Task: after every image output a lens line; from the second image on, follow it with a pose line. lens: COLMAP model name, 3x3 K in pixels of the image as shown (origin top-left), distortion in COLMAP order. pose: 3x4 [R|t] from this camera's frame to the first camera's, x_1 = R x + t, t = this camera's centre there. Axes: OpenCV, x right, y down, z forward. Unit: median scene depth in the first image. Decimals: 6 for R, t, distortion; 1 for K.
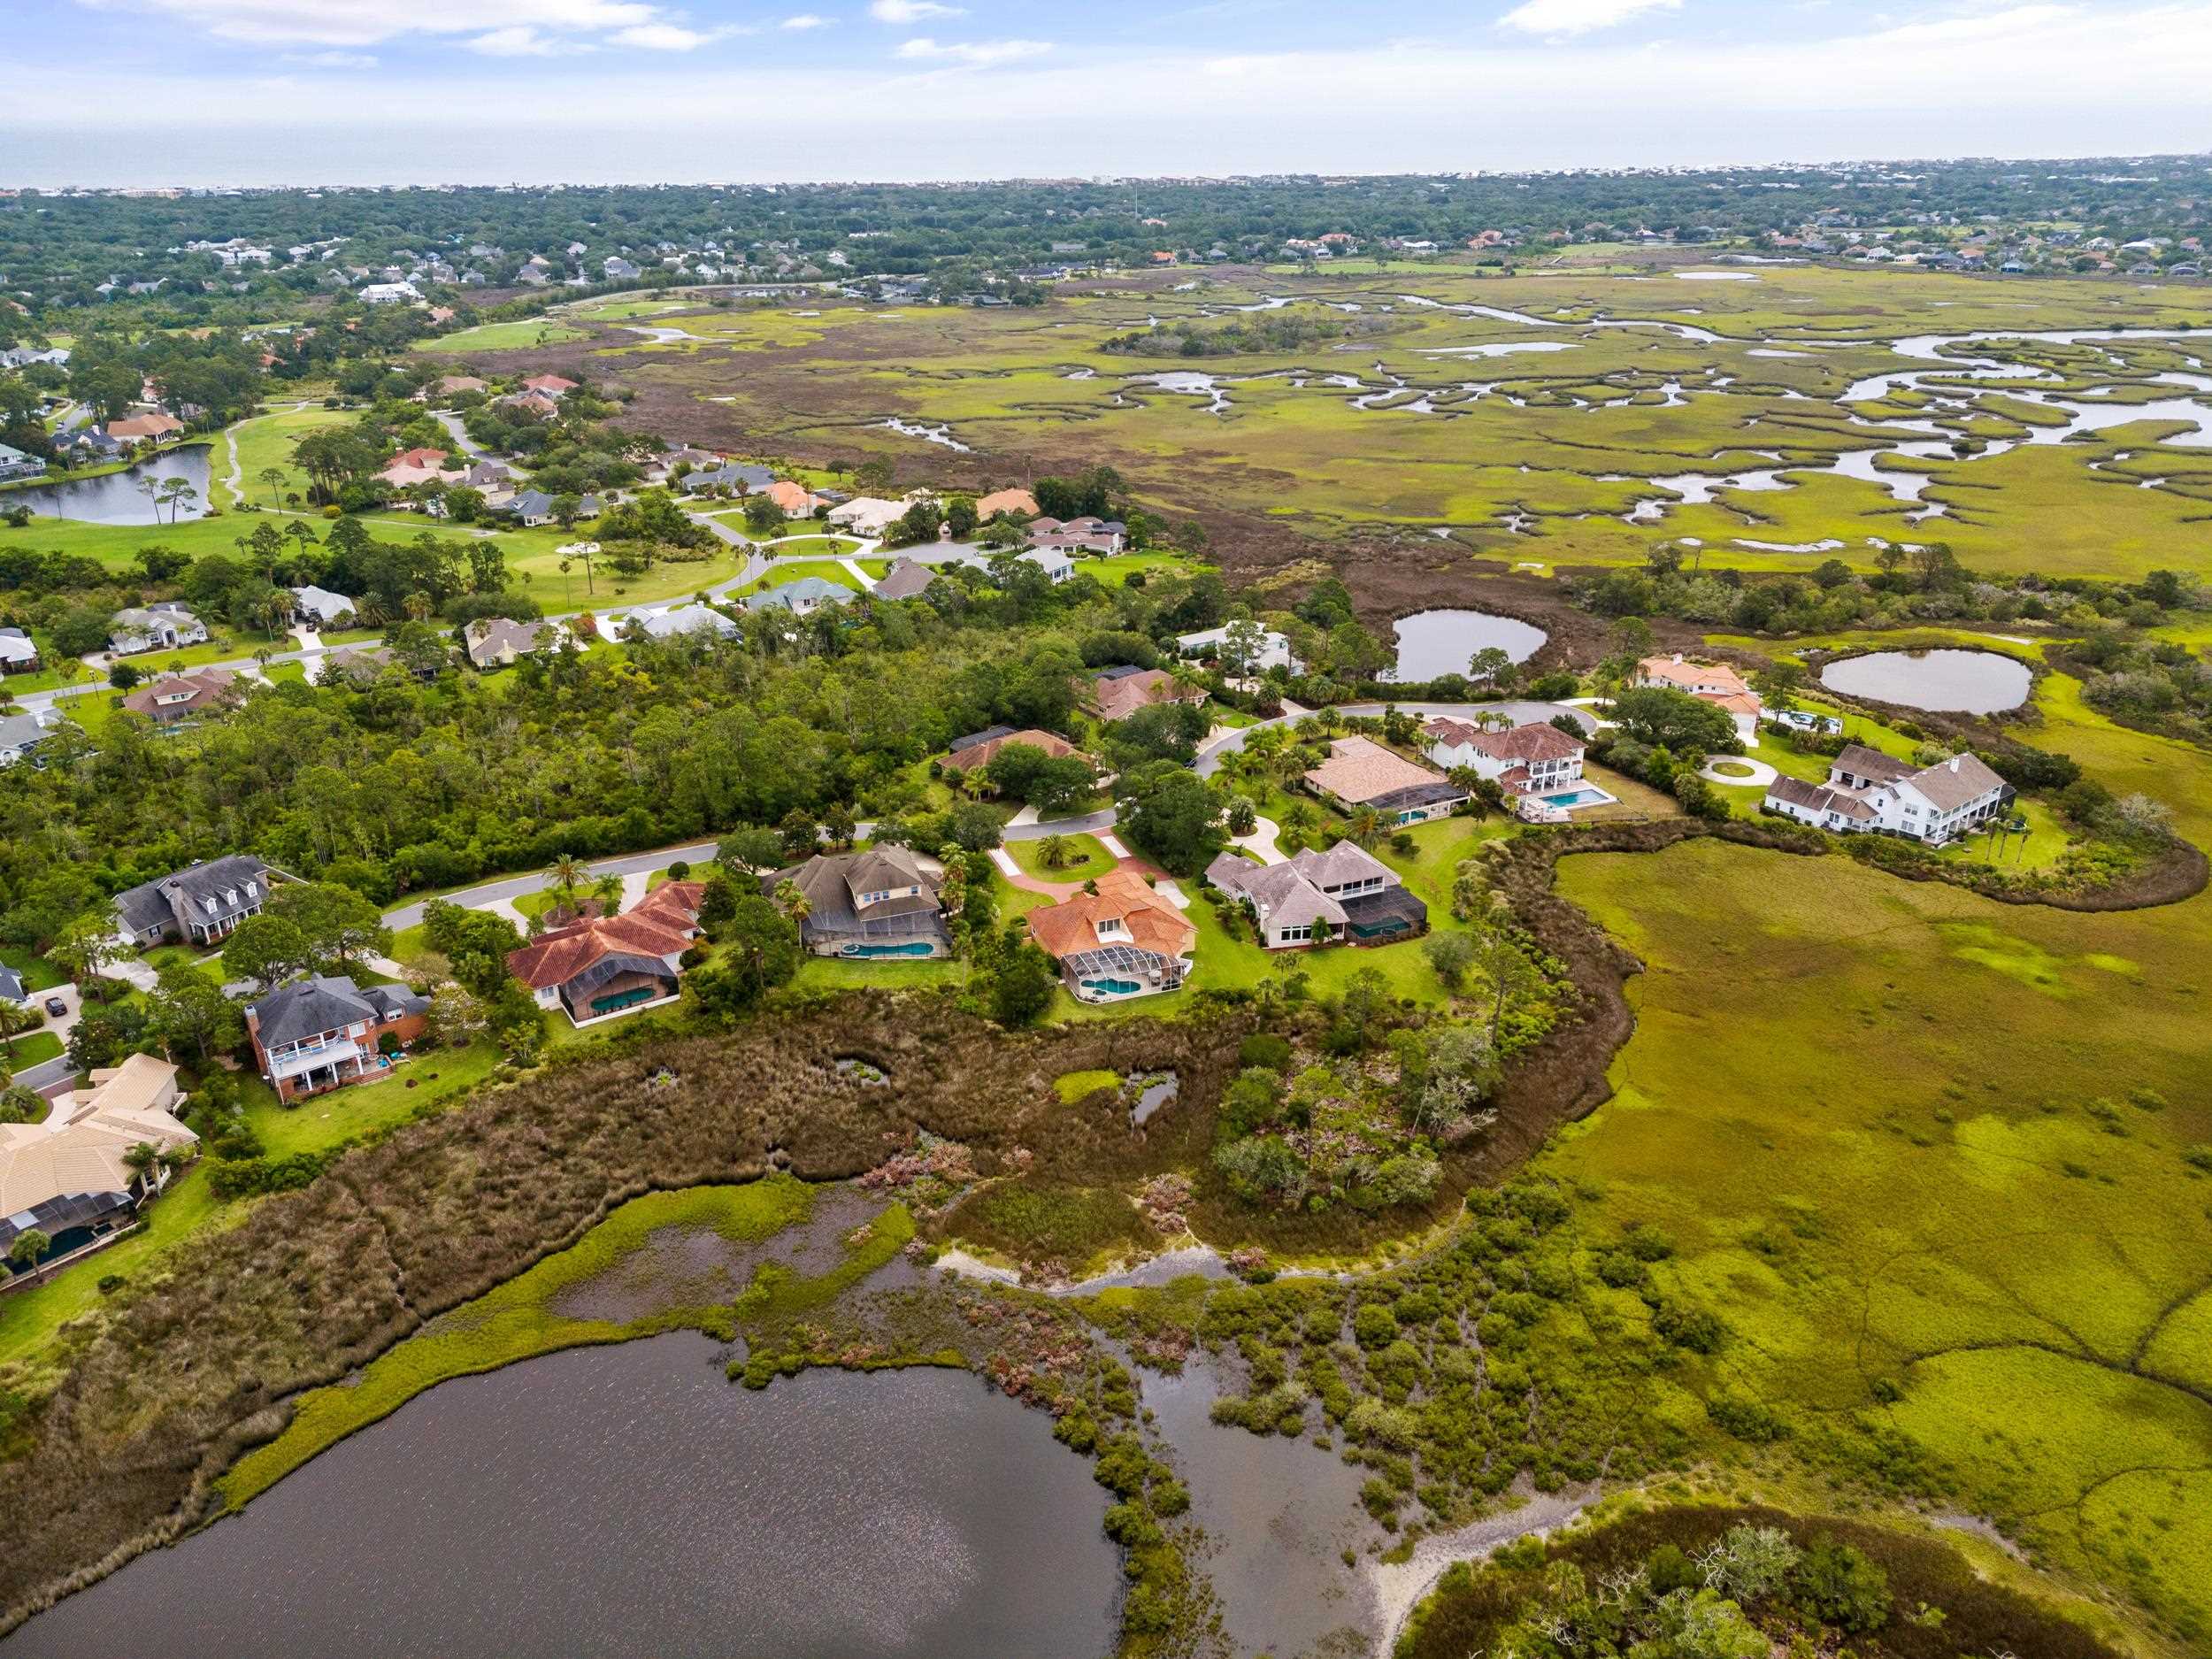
lens RADIAL K [[1672.8, 0, 1106.0], [0, 1672.8, 829.5], [0, 0, 1]] dist [0.084463, -0.092162]
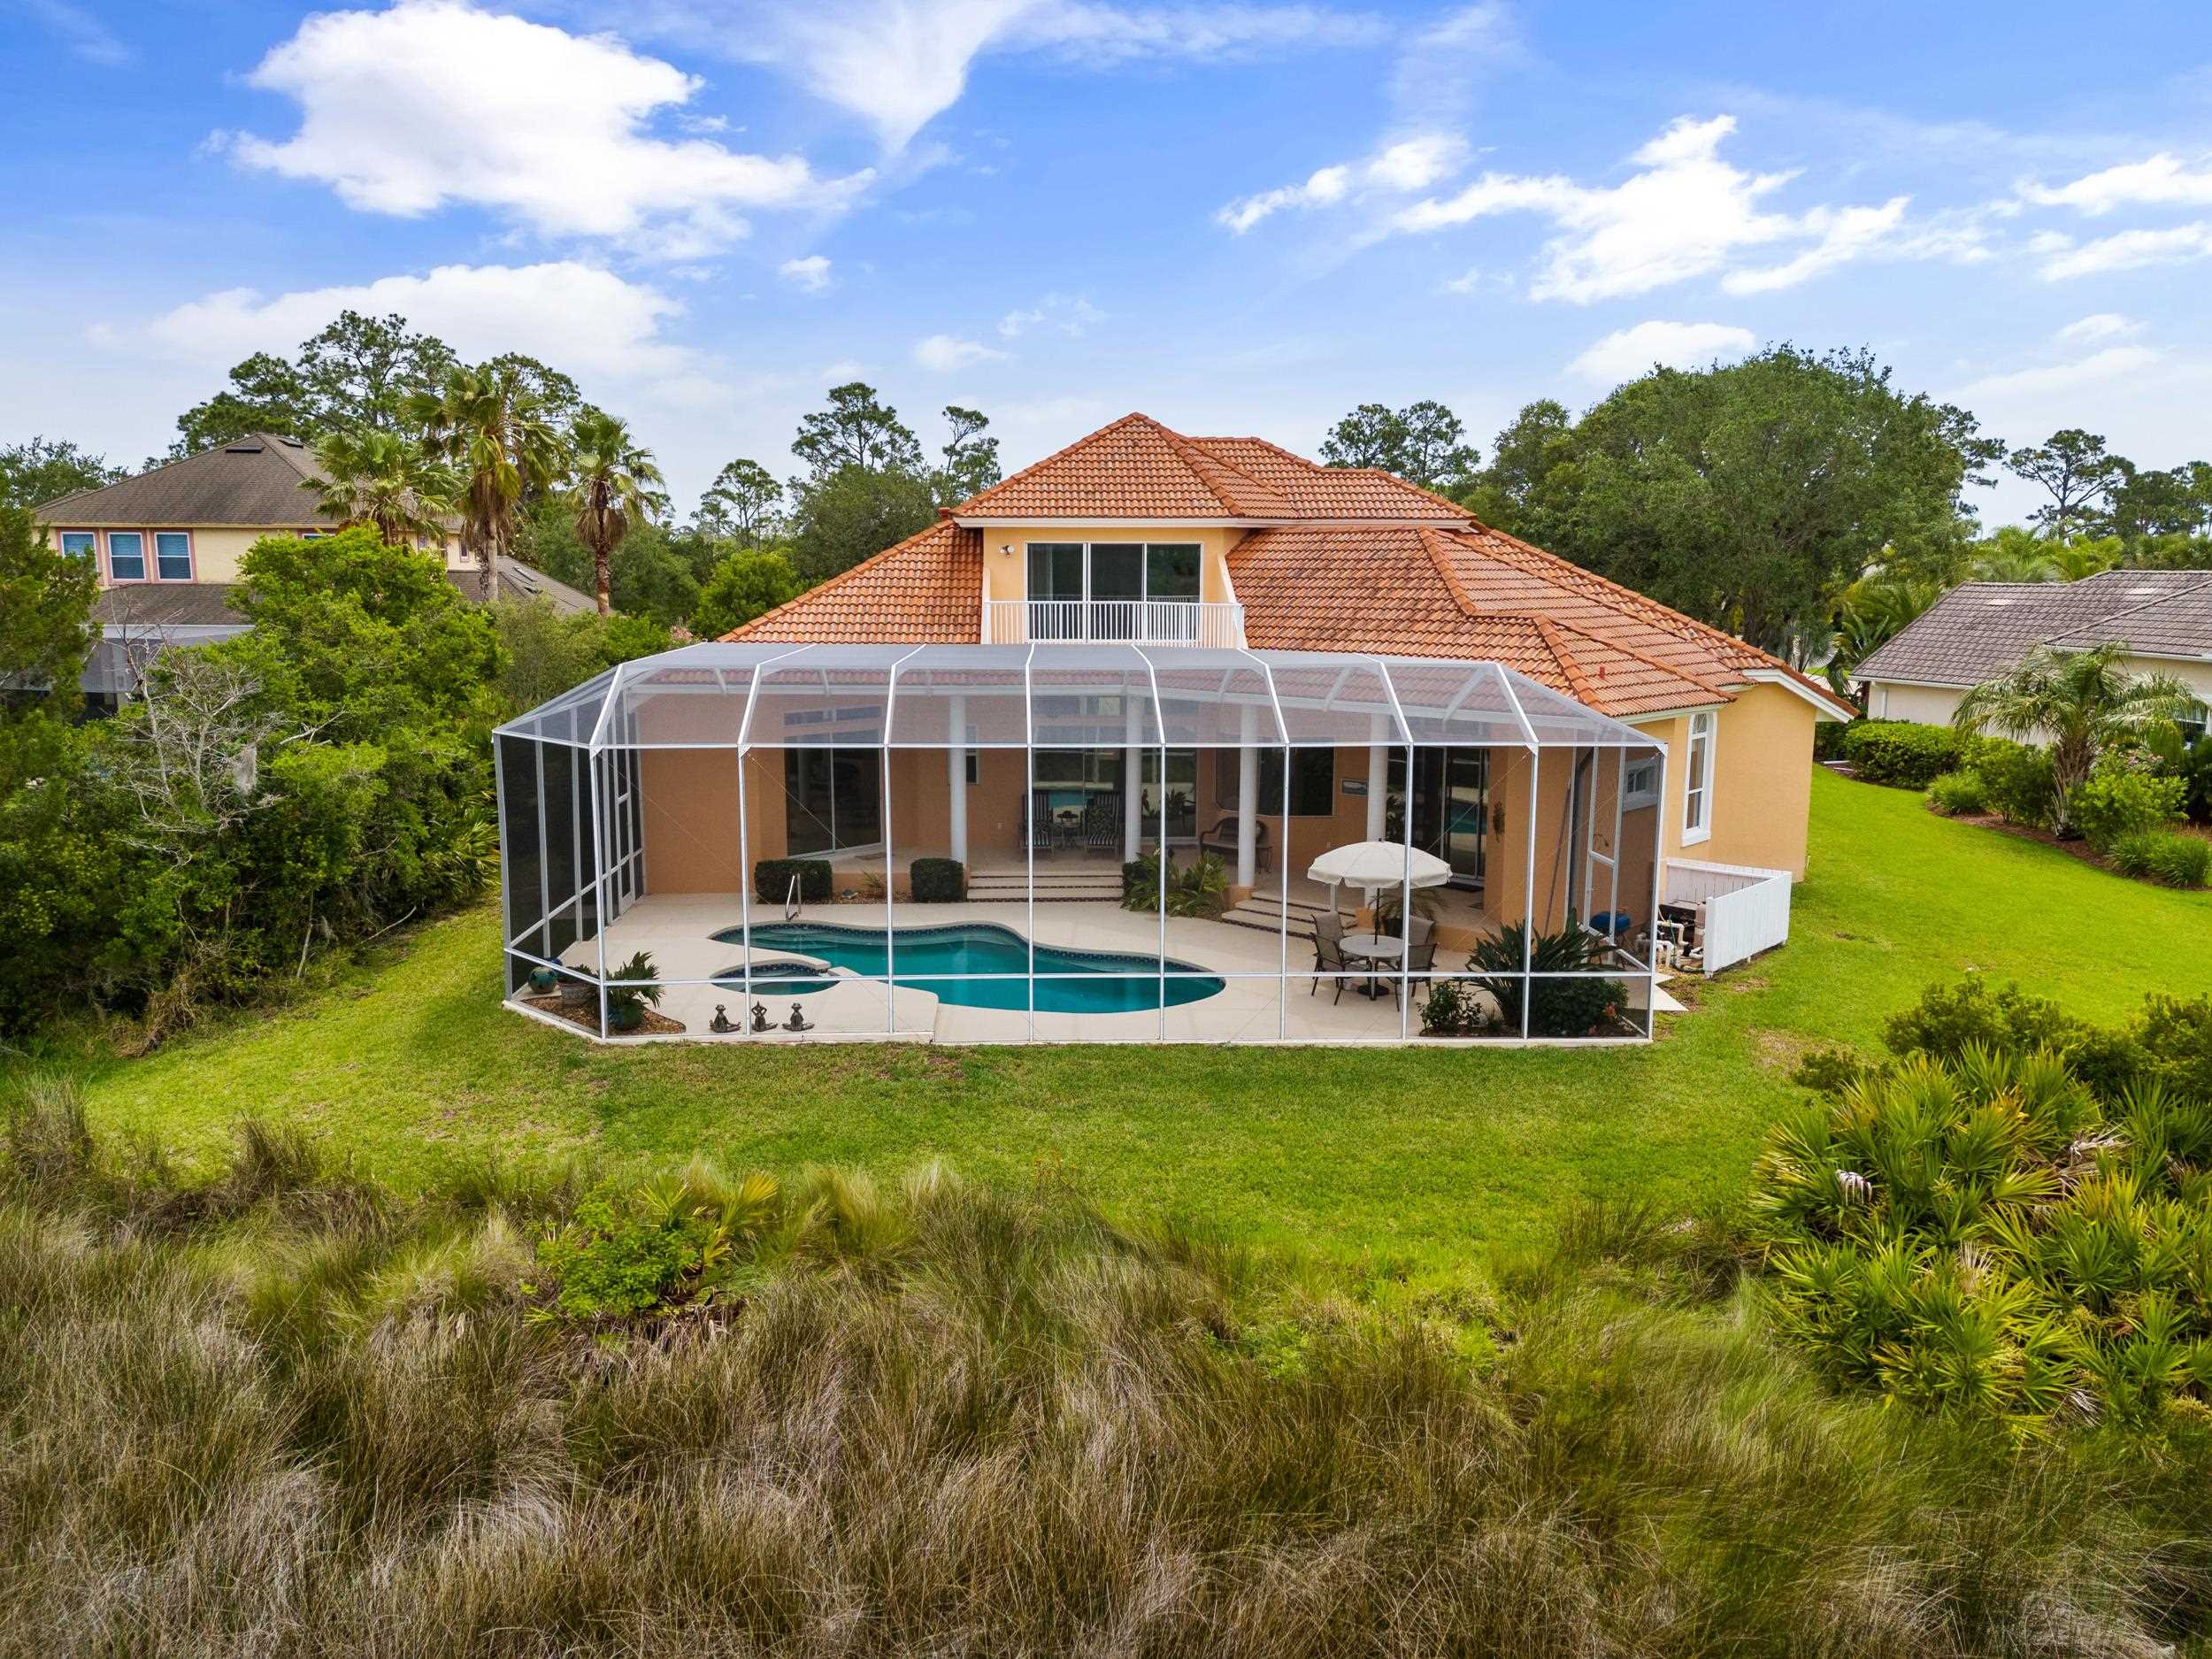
lens RADIAL K [[1672.8, 0, 1106.0], [0, 1672.8, 829.5], [0, 0, 1]] dist [0.084463, -0.092162]
pose [[0.947492, 0.063395, -0.313432, 0.042057], [-0.137721, 0.965491, -0.221045, 0.101044], [0.288603, 0.252605, 0.923526, 0.850928]]
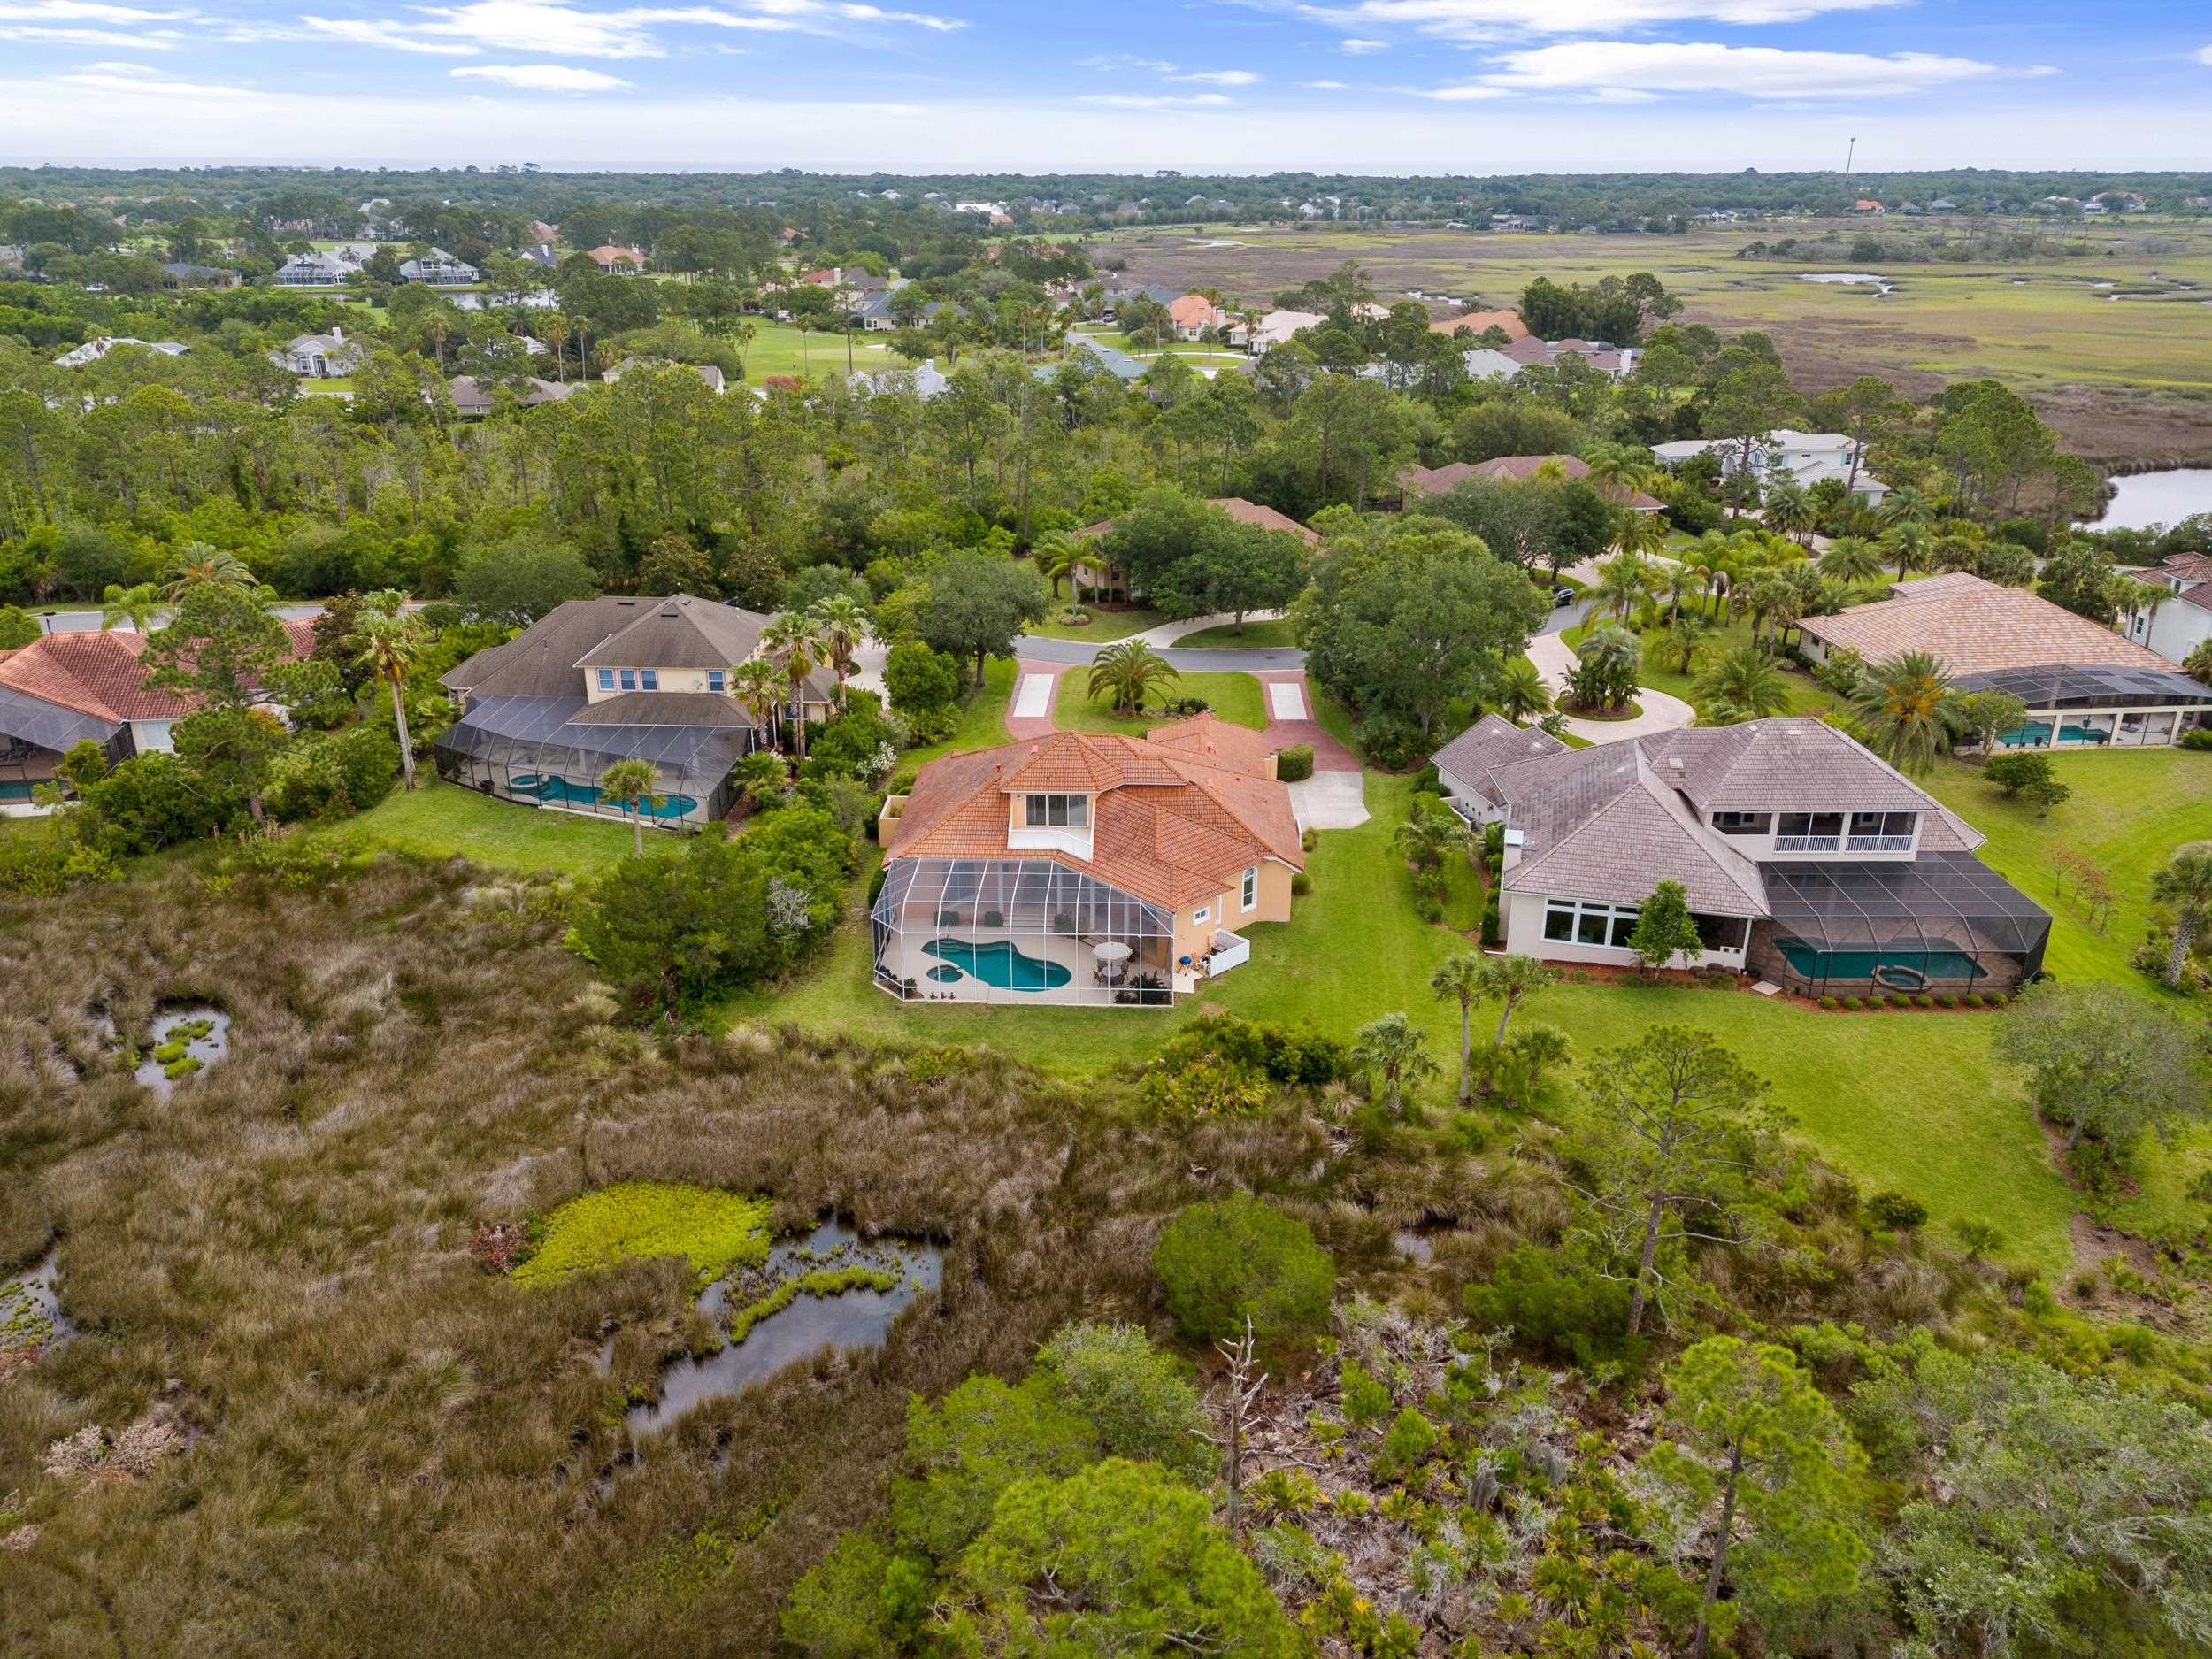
lens RADIAL K [[1672.8, 0, 1106.0], [0, 1672.8, 829.5], [0, 0, 1]] dist [0.084463, -0.092162]
pose [[0.924130, 0.153237, -0.350002, 0.136097], [-0.163245, 0.986585, 0.000921, 0.057620], [0.345448, 0.056285, 0.936749, 0.635237]]
